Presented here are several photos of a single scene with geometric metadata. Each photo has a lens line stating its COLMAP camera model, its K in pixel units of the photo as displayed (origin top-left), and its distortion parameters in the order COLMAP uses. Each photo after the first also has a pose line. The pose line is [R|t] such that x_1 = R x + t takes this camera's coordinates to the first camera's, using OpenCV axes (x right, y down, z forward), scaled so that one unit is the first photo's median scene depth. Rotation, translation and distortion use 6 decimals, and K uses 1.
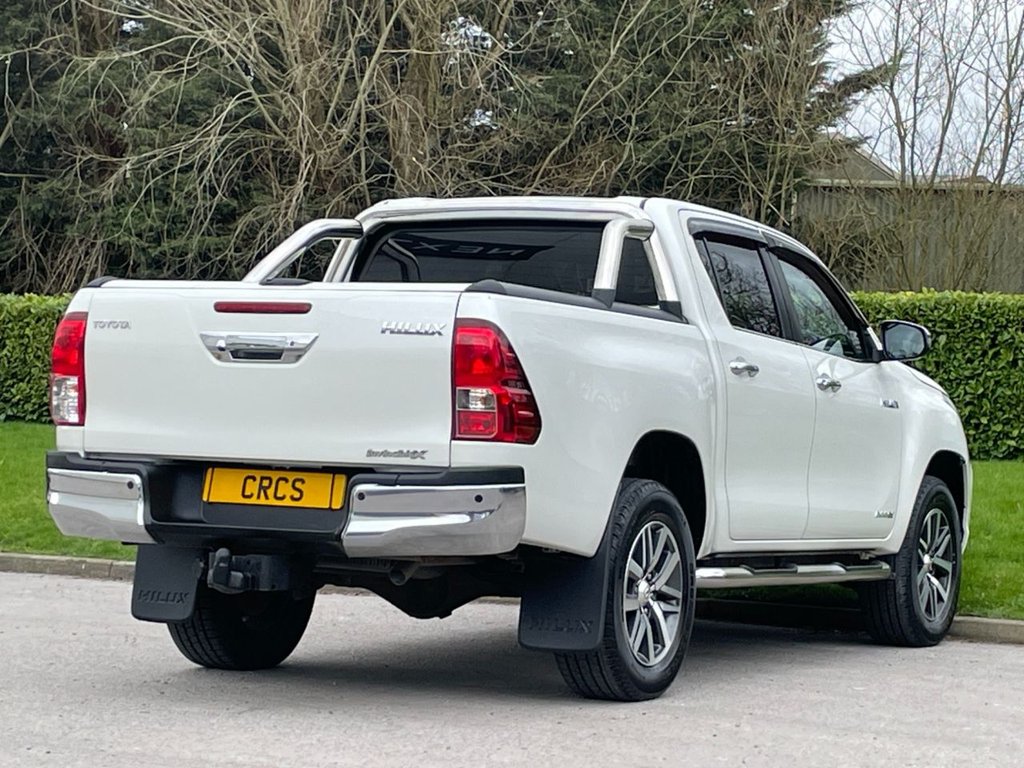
lens RADIAL K [[3981.3, 0, 512.0], [0, 3981.3, 384.0], [0, 0, 1]] dist [0.216878, 1.981372]
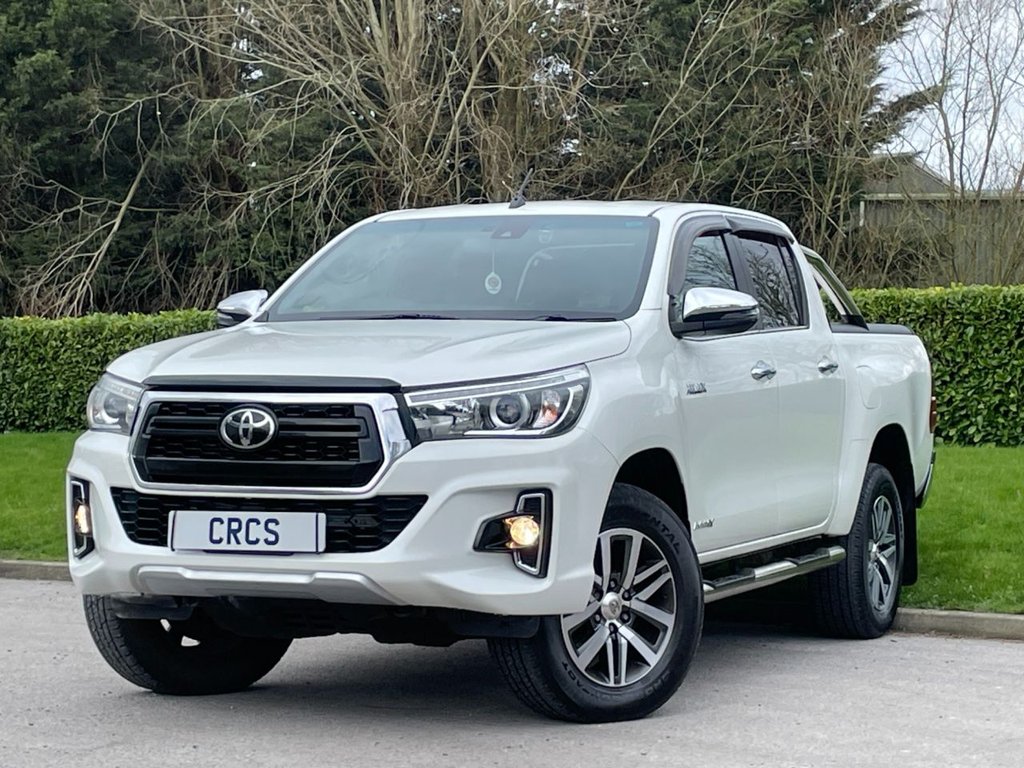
lens RADIAL K [[3116.1, 0, 512.0], [0, 3116.1, 384.0], [0, 0, 1]] dist [0.177100, 2.173281]
pose [[0.997333, -0.024812, -0.068636, 0.043590], [0.024587, 0.999689, -0.004116, 0.003080], [0.068716, 0.002418, 0.997633, 0.171870]]
